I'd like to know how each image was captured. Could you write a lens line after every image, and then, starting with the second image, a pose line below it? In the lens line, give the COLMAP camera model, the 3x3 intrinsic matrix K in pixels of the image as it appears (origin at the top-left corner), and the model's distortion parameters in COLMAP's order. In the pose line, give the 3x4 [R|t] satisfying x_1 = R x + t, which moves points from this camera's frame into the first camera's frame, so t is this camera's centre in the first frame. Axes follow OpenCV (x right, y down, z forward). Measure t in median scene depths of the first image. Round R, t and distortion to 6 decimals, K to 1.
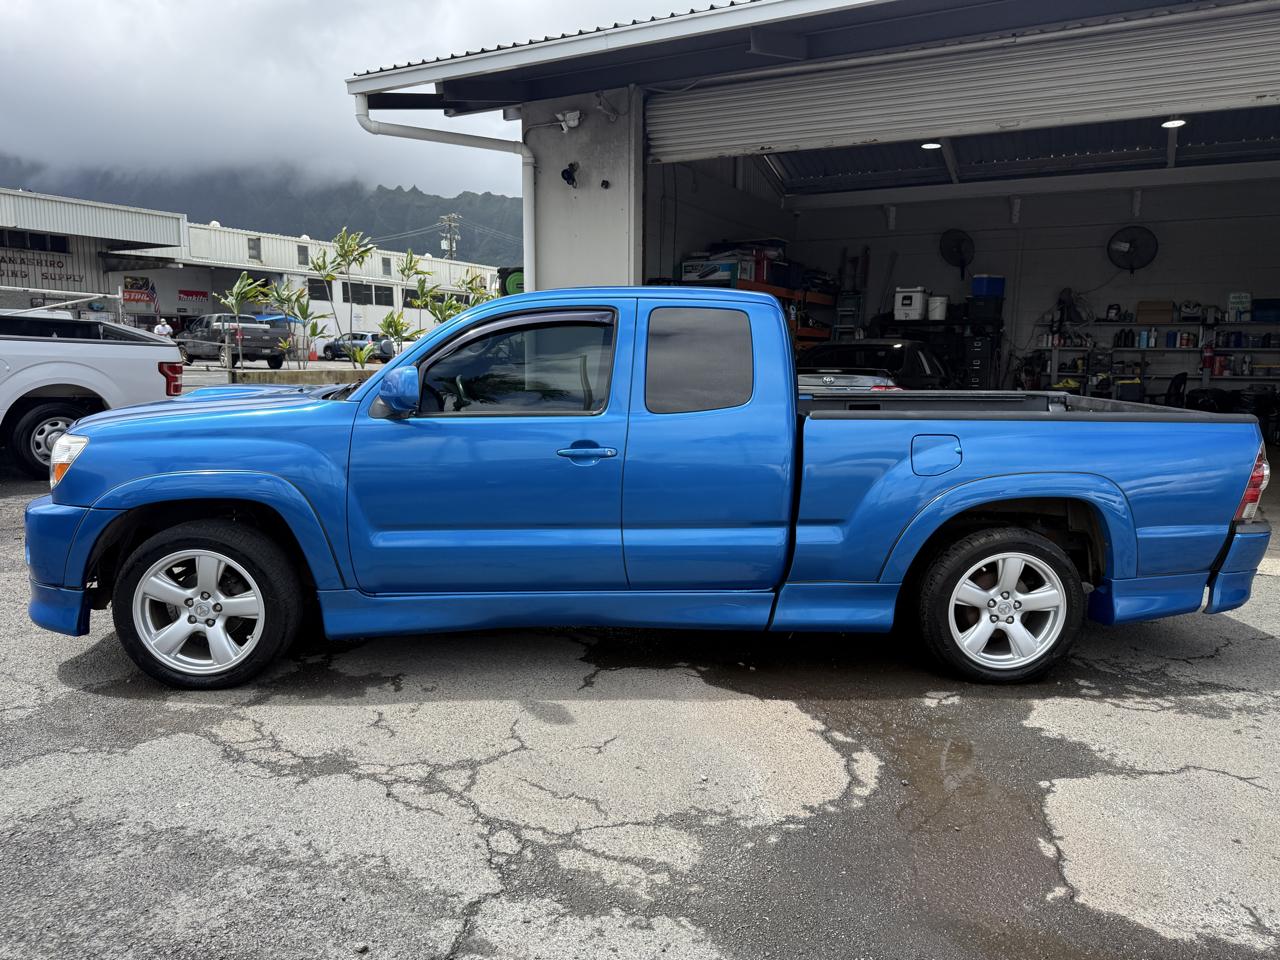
lens RADIAL K [[895.0, 0, 647.1], [0, 895.0, 482.3], [0, 0, 1]] dist [0.036095, -0.052898]
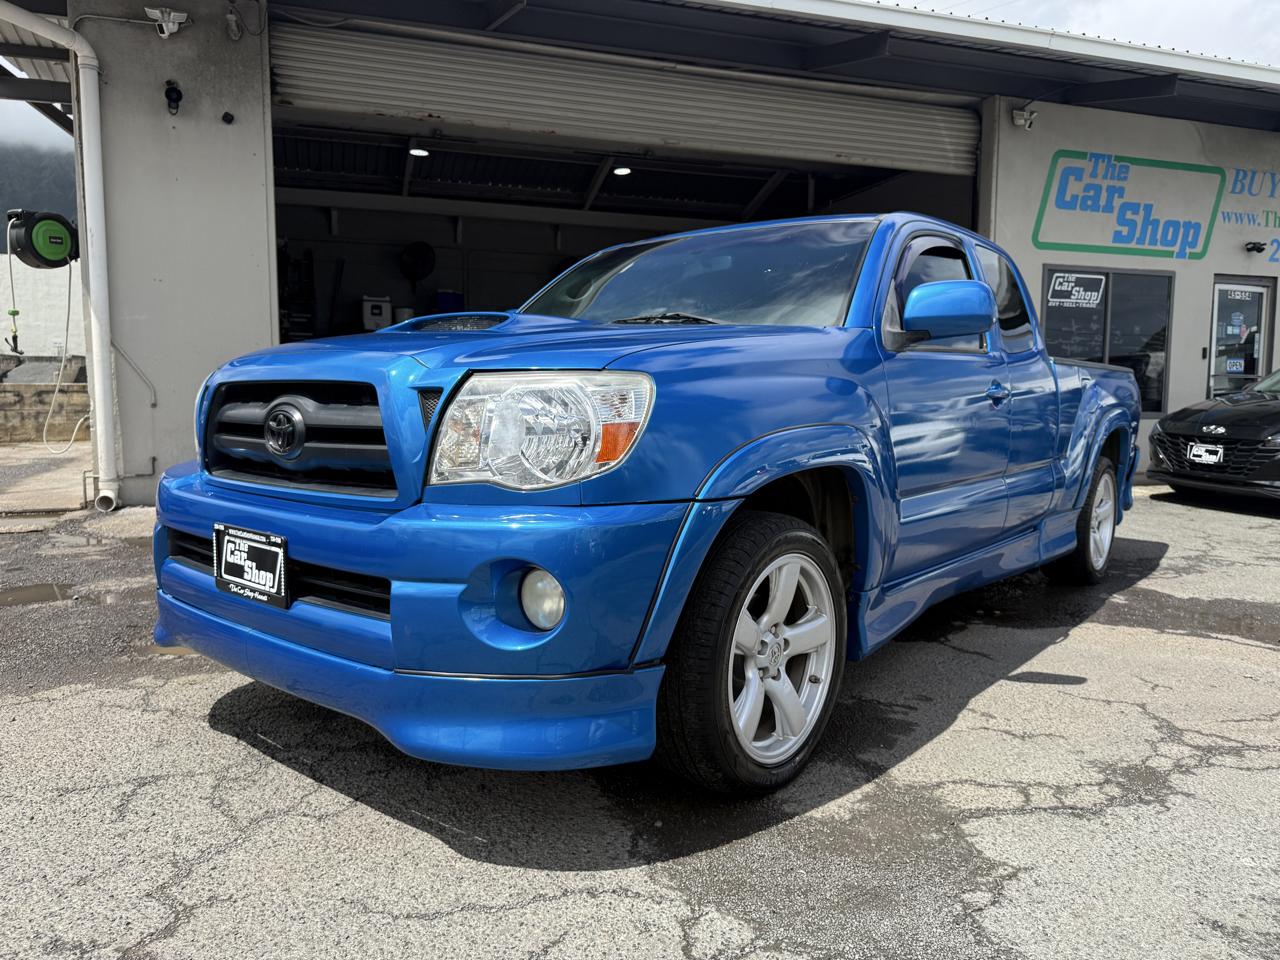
lens RADIAL K [[904.9, 0, 642.2], [0, 904.9, 480.7], [0, 0, 1]] dist [-0.003901, -0.004294]
pose [[0.680929, -0.077780, 0.728207, -0.392286], [0.106895, 0.994251, 0.006242, 0.004318], [-0.724506, 0.073591, 0.685329, 0.251688]]
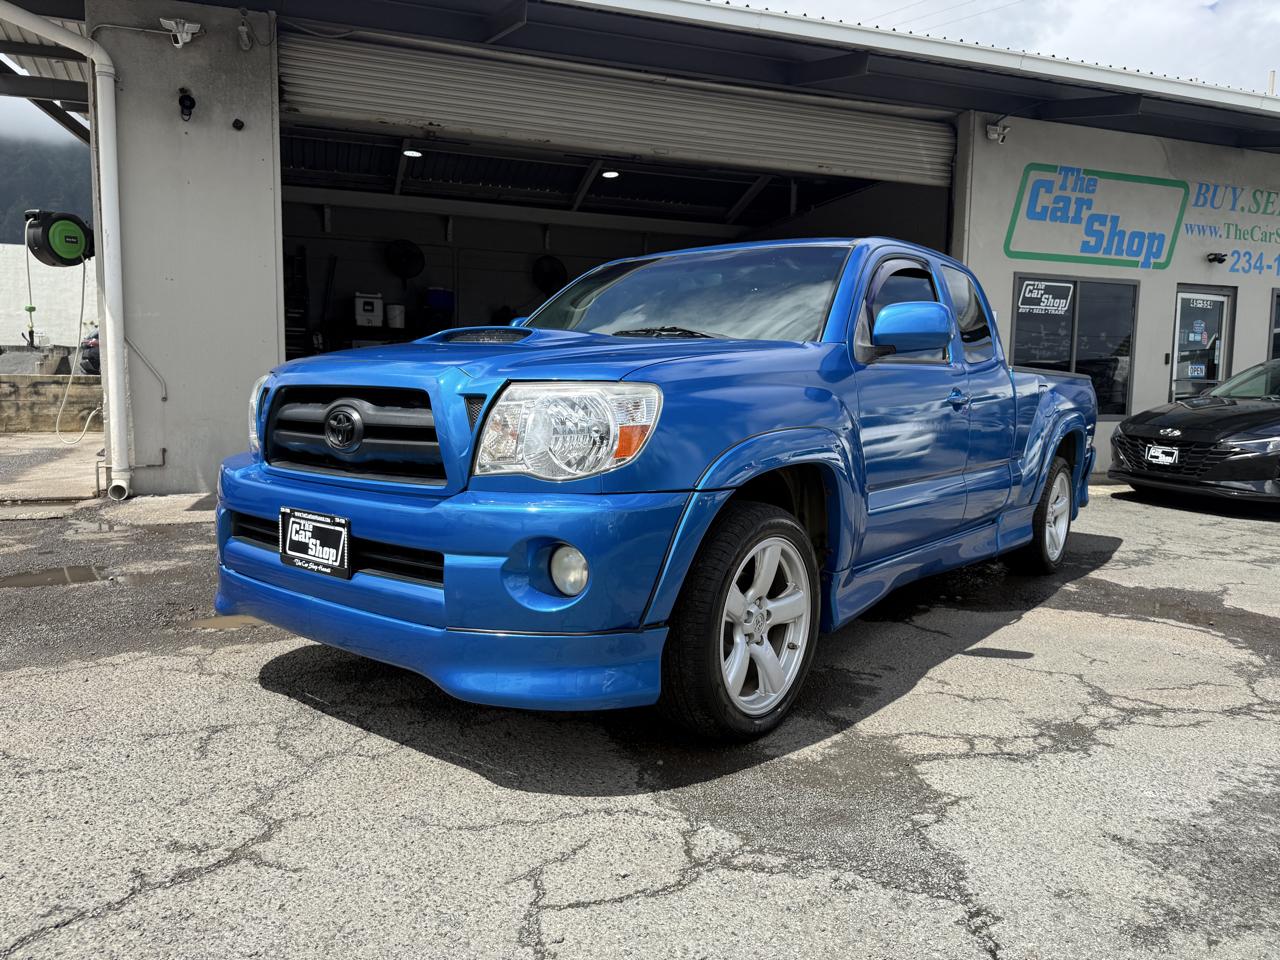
lens RADIAL K [[899.9, 0, 637.8], [0, 899.9, 478.7], [0, 0, 1]] dist [0.014830, -0.025153]
pose [[0.669354, -0.073440, 0.739305, -0.426823], [0.097520, 0.995177, 0.010564, 0.004051], [-0.736516, 0.065026, 0.673288, 0.229823]]
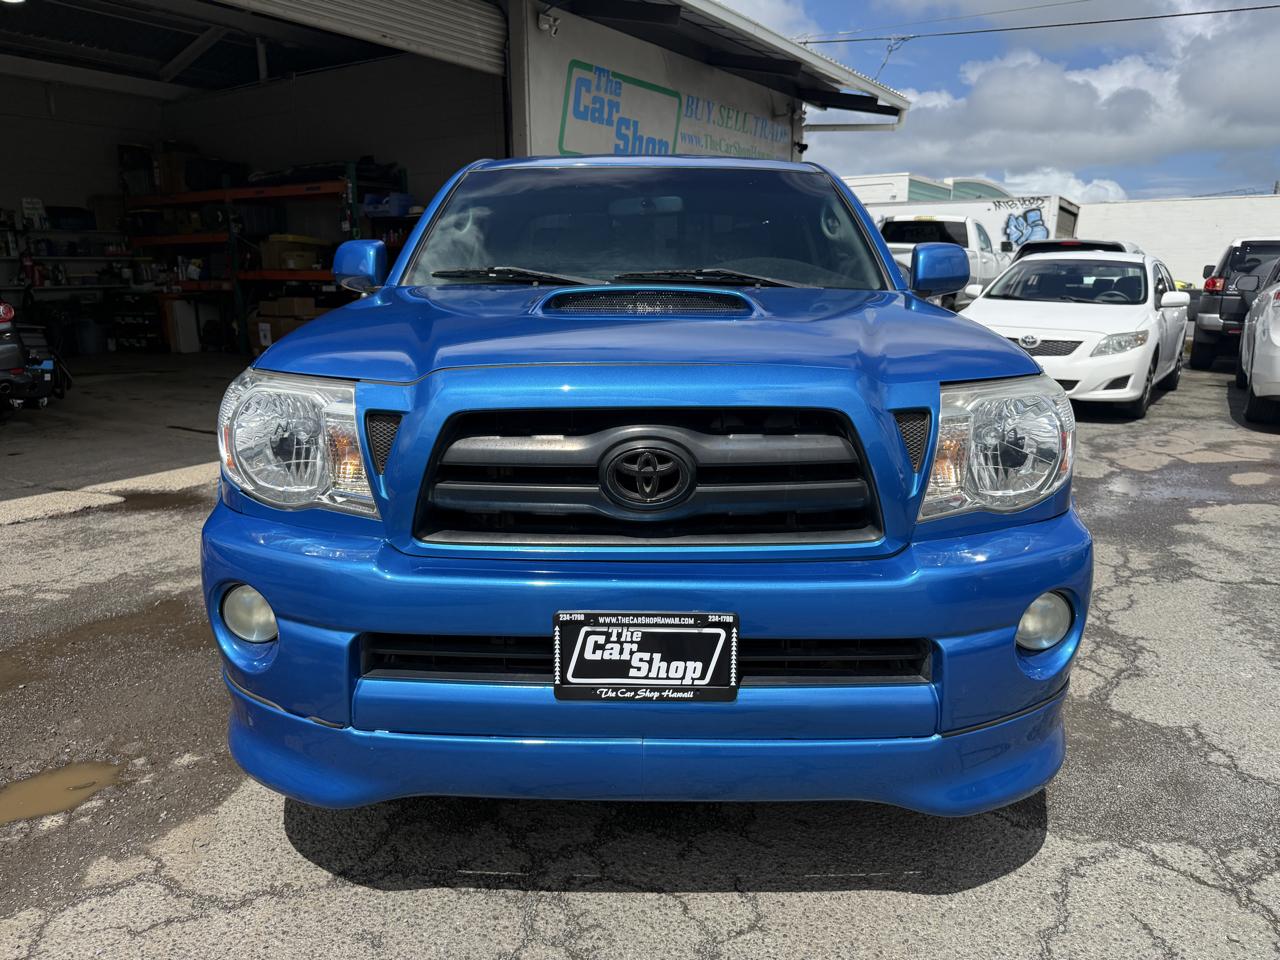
lens RADIAL K [[909.5, 0, 636.8], [0, 909.5, 474.7], [0, 0, 1]] dist [0.012468, -0.022782]
pose [[0.078401, -0.222993, 0.971662, -0.453202], [0.148052, 0.966459, 0.209853, -0.052698], [-0.985867, 0.127404, 0.108785, 0.459512]]
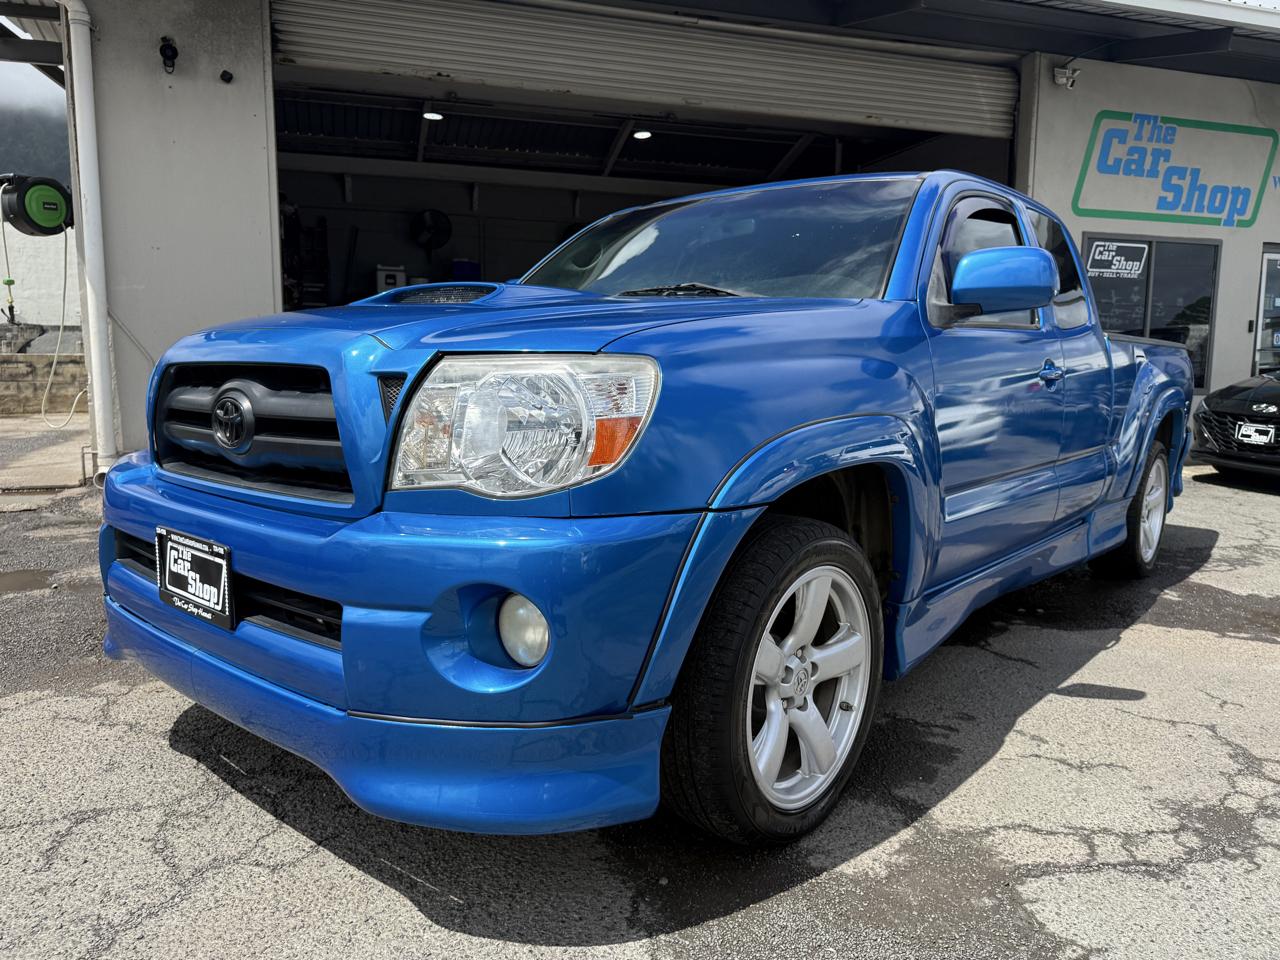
lens RADIAL K [[905.4, 0, 644.5], [0, 905.4, 480.6], [0, 0, 1]] dist [-0.008590, 0.001013]
pose [[0.696237, -0.096983, 0.711230, -0.365002], [0.101830, 0.994155, 0.035879, -0.001551], [-0.710552, 0.047444, 0.702043, 0.271822]]
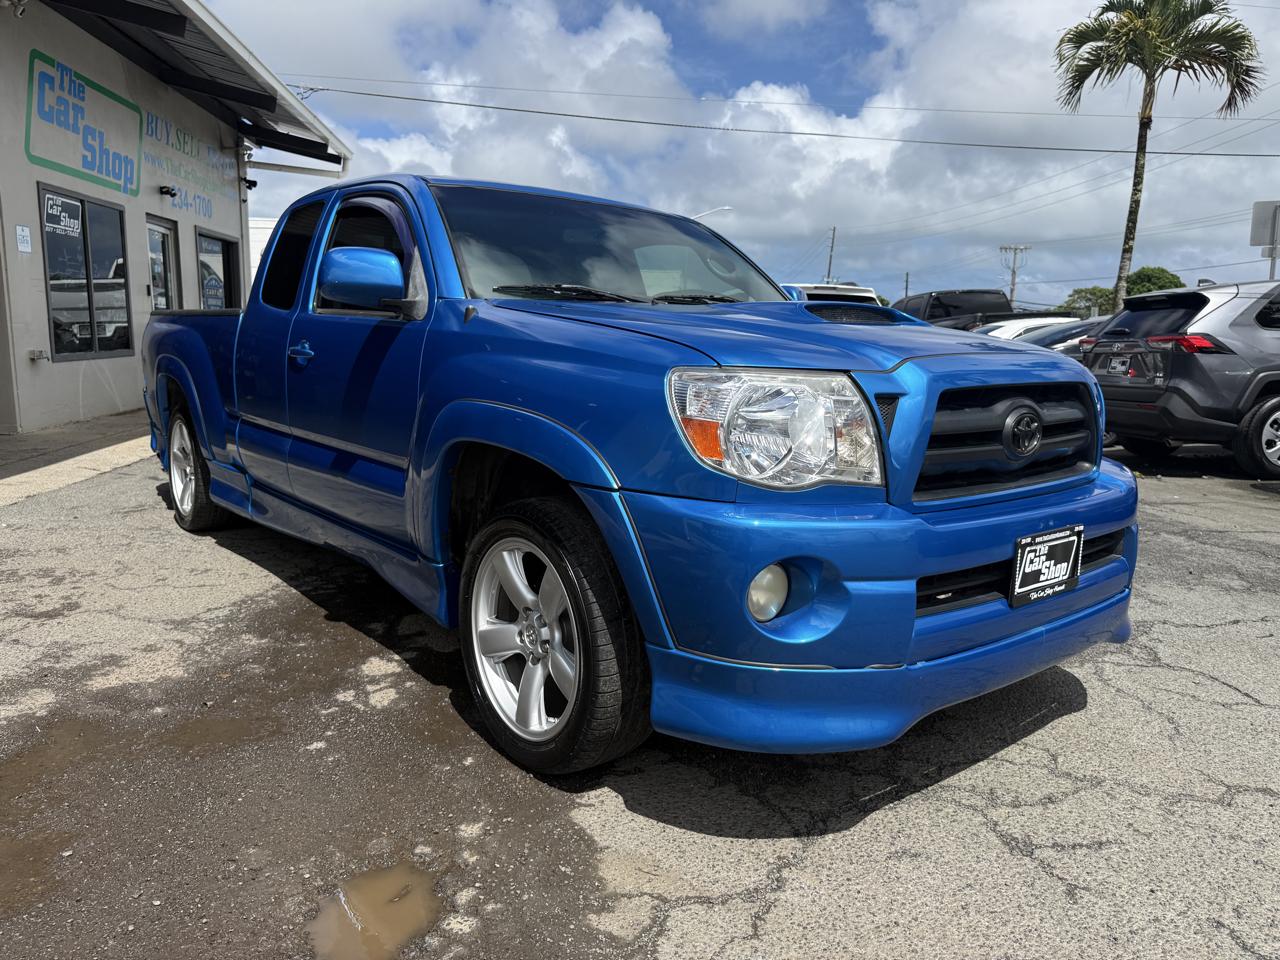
lens RADIAL K [[909.5, 0, 636.8], [0, 909.5, 474.7], [0, 0, 1]] dist [0.012468, -0.022782]
pose [[-0.576487, -0.149093, 0.803389, -0.420655], [0.091901, 0.965143, 0.245057, -0.074002], [-0.811921, 0.215105, -0.542691, 0.689655]]
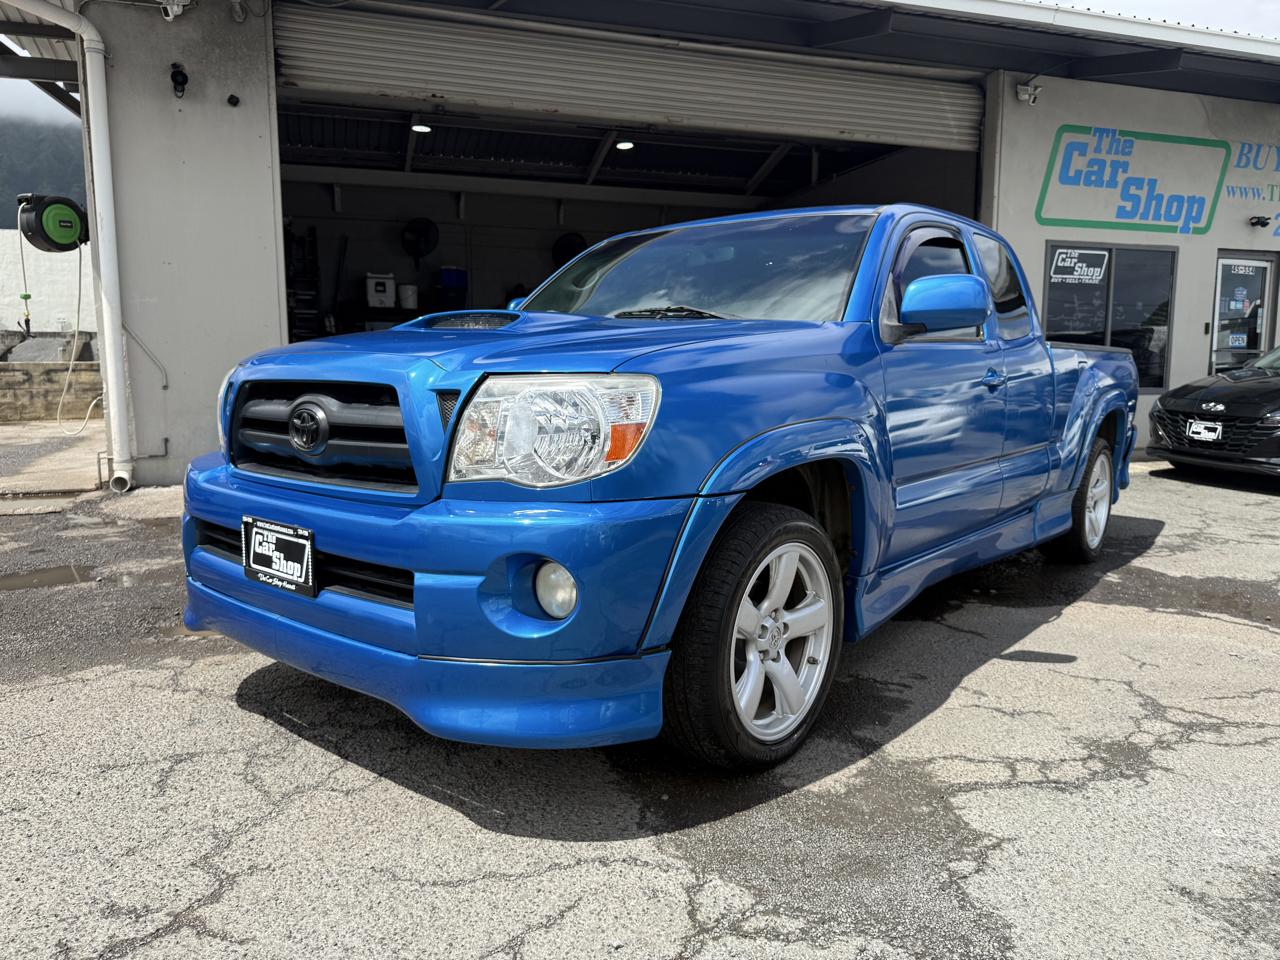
lens RADIAL K [[904.3, 0, 640.0], [0, 904.3, 480.0], [0, 0, 1]] dist [0.000350, -0.009546]
pose [[0.685022, -0.101505, 0.721416, -0.400962], [0.110312, 0.993280, 0.035011, -0.001525], [-0.720122, 0.055598, 0.691616, 0.243790]]
